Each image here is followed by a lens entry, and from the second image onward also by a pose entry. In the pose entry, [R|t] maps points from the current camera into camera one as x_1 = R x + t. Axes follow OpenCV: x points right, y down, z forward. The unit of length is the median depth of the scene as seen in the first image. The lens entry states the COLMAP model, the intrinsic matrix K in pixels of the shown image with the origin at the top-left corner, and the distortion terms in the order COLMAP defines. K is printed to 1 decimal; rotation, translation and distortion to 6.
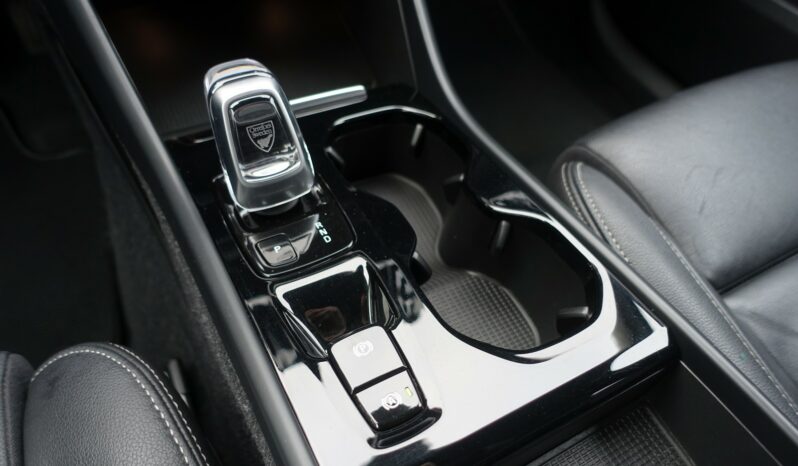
lens RADIAL K [[542.8, 0, 398.8], [0, 542.8, 225.6], [0, 0, 1]] dist [-0.005951, -0.000671]
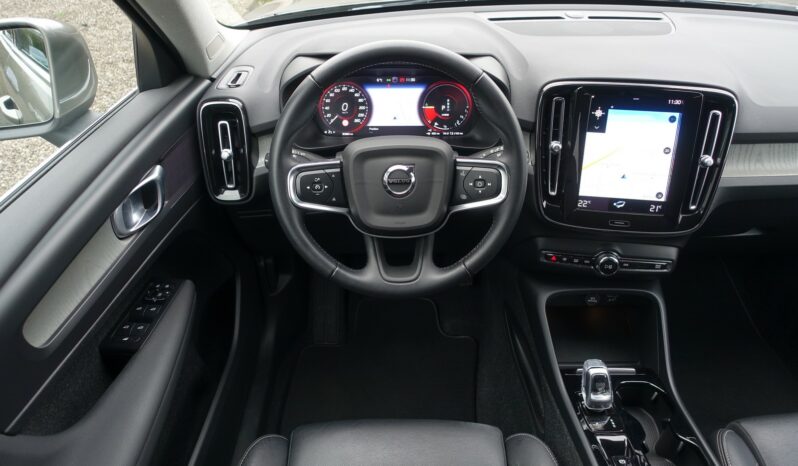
lens RADIAL K [[542.8, 0, 400.6], [0, 542.8, 232.1], [0, 0, 1]] dist [-0.005951, -0.000671]
pose [[0.881550, 0.185626, -0.434065, -0.061658], [-0.308743, 0.922258, -0.232631, 0.084942], [0.357137, 0.339090, 0.870328, -2.076334]]
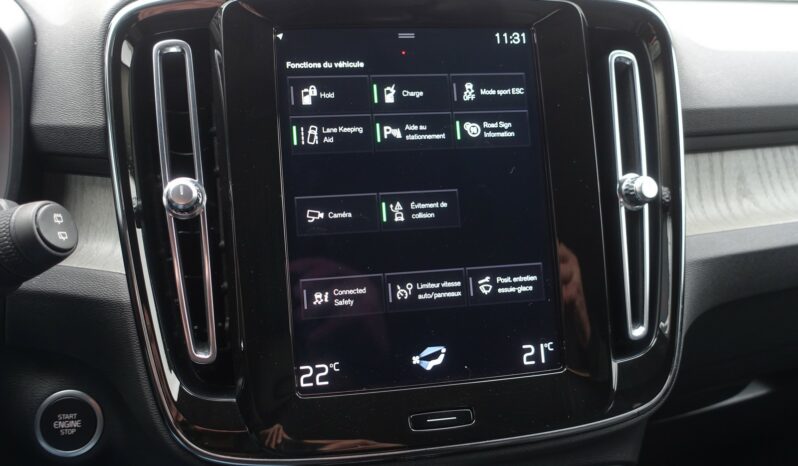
lens RADIAL K [[684.3, 0, 400.6], [0, 684.3, 234.0], [0, 0, 1]] dist [-0.002087, -0.021045]
pose [[0.980212, -0.064731, -0.187066, -0.135597], [-0.059437, 0.805168, -0.590061, -0.556083], [0.188815, 0.589504, 0.785388, -0.281863]]
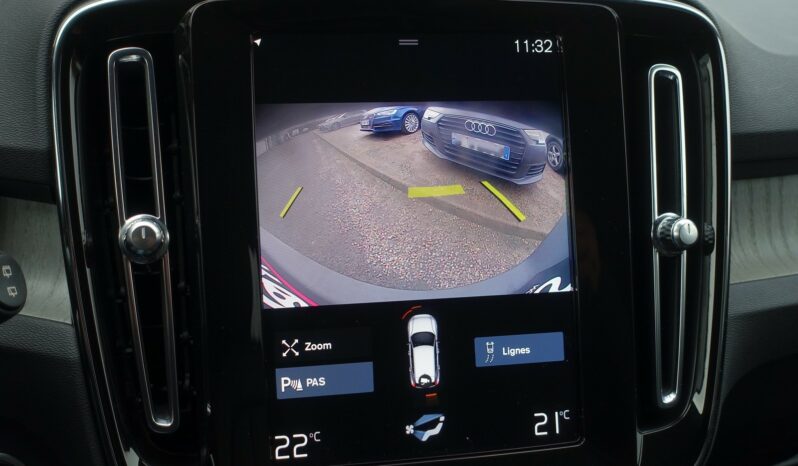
lens RADIAL K [[973.6, 0, 403.2], [0, 973.6, 228.8], [0, 0, 1]] dist [-0.030672, 0.000000]
pose [[0.987379, -0.030196, -0.155471, -0.123188], [-0.062125, 0.829134, -0.555587, -0.529394], [0.145683, 0.558233, 0.816794, -0.535704]]
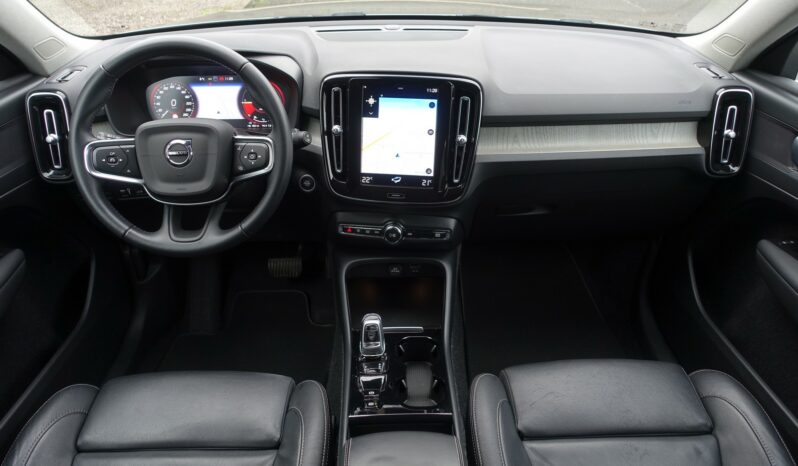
lens RADIAL K [[542.8, 0, 400.7], [0, 542.8, 232.6], [0, 0, 1]] dist [-0.005951, -0.000671]
pose [[0.890343, 0.146899, -0.430941, 1.147487], [-0.295082, 0.906996, -0.300475, 0.203146], [0.346723, 0.394689, 0.850884, -1.909435]]
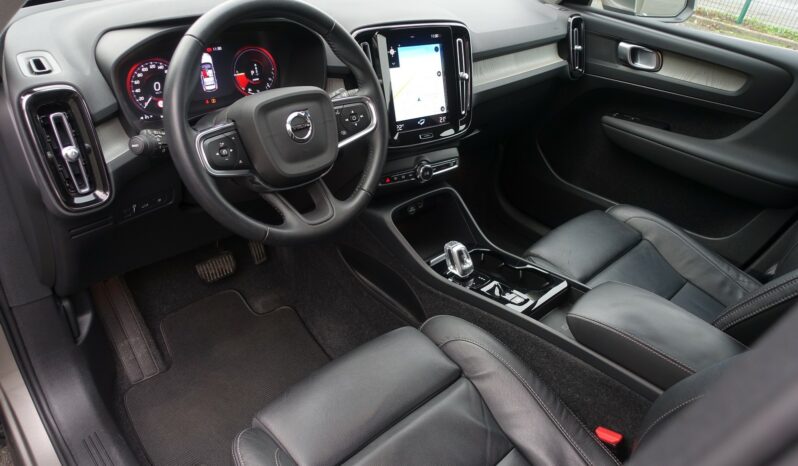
lens RADIAL K [[542.8, 0, 397.9], [0, 542.8, 227.3], [0, 0, 1]] dist [-0.005951, -0.000671]
pose [[0.964130, -0.155997, 0.214750, -1.313314], [0.215207, 0.932999, -0.288441, 0.578816], [-0.155366, 0.324310, 0.933105, -2.341853]]
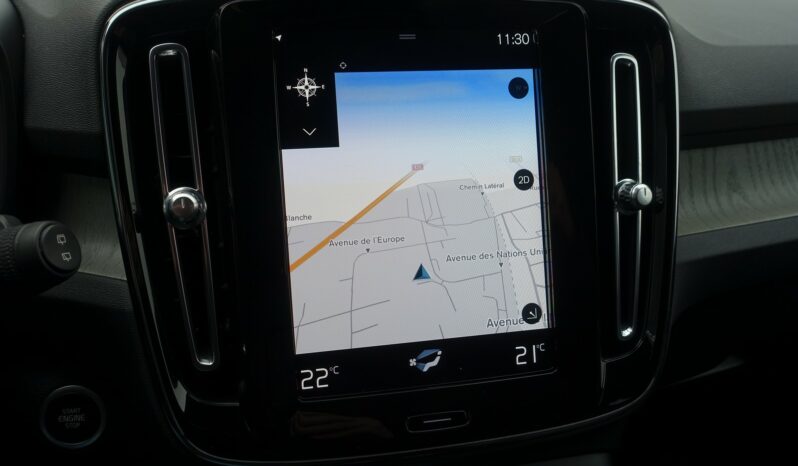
lens RADIAL K [[684.3, 0, 399.4], [0, 684.3, 230.4], [0, 0, 1]] dist [-0.002087, -0.021045]
pose [[0.985796, -0.034307, -0.164405, -0.157770], [-0.054099, 0.861871, -0.504234, -0.656106], [0.158995, 0.505966, 0.847773, -0.368173]]
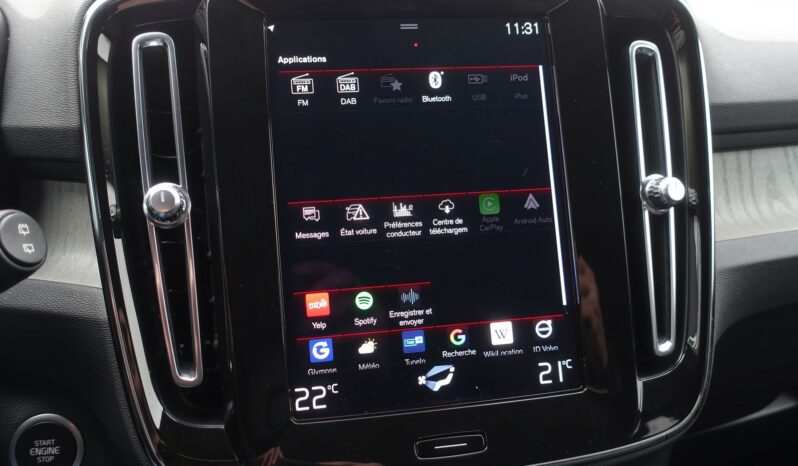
lens RADIAL K [[684.3, 0, 401.8], [0, 684.3, 234.6], [0, 0, 1]] dist [-0.002087, -0.021045]
pose [[0.978005, -0.072888, -0.195433, -0.147029], [-0.058541, 0.803378, -0.592584, -0.616556], [0.200199, 0.590991, 0.781441, -0.213315]]
